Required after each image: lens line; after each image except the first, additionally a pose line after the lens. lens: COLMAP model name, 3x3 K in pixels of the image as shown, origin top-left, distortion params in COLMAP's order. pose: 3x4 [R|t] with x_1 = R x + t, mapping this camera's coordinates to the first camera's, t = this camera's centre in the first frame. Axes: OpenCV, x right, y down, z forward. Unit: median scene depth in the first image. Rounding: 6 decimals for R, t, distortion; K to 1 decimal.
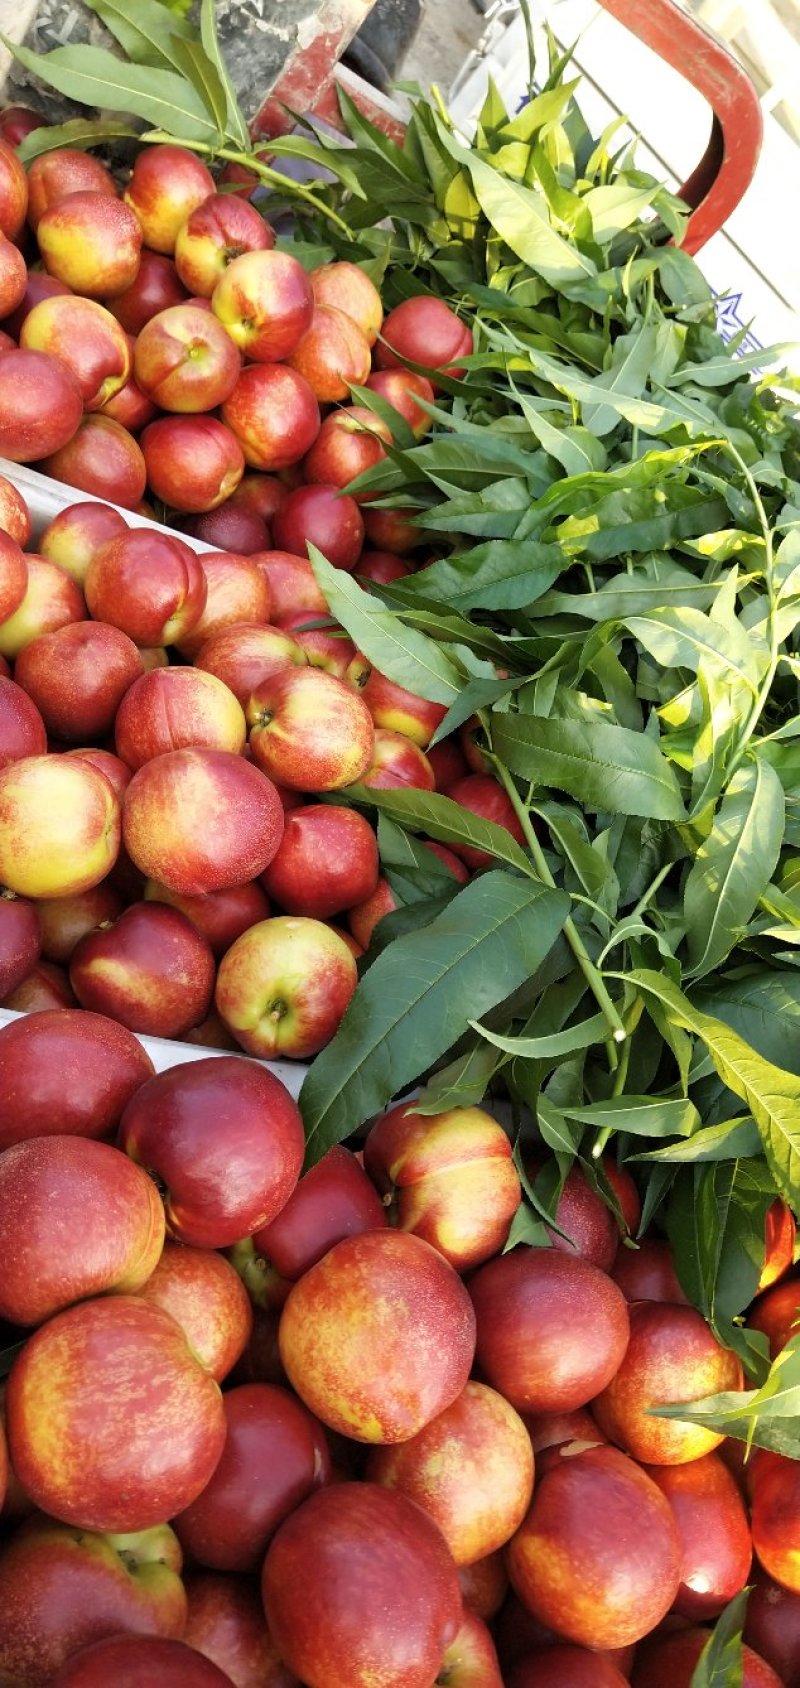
lens RADIAL K [[1365.2, 0, 400.0], [0, 1365.2, 844.0], [0, 0, 1]] dist [-0.001292, 0.010796]
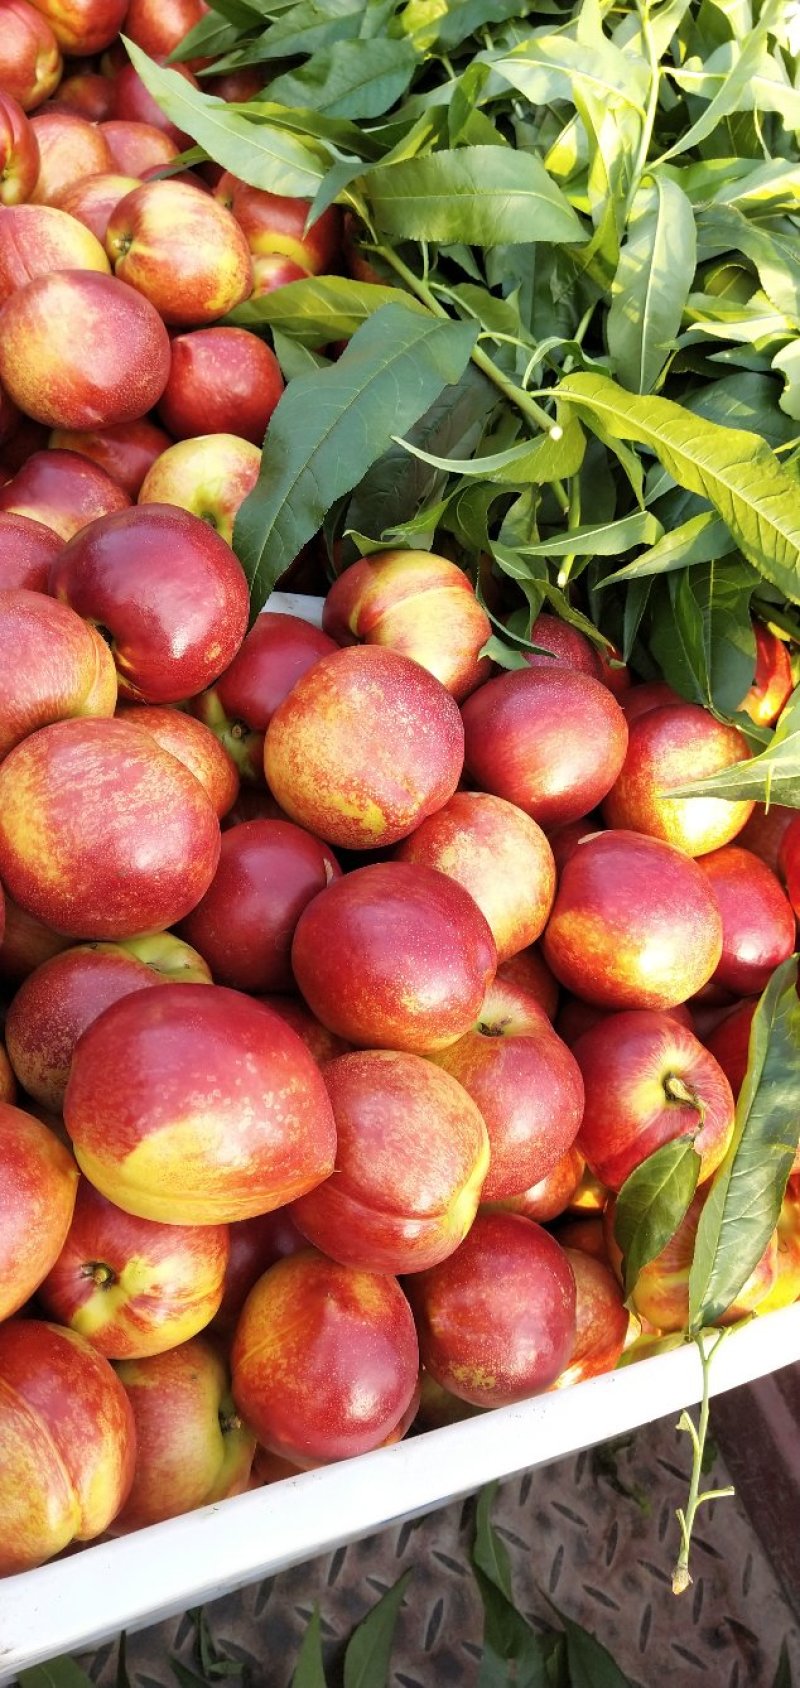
lens RADIAL K [[1373.7, 0, 400.0], [0, 1373.7, 844.0], [0, 0, 1]] dist [0.000514, 0.004742]
pose [[0.974505, -0.223759, -0.016478, 0.007832], [0.223983, 0.965944, 0.129555, 0.254933], [-0.013072, -0.129943, 0.991435, 0.023844]]
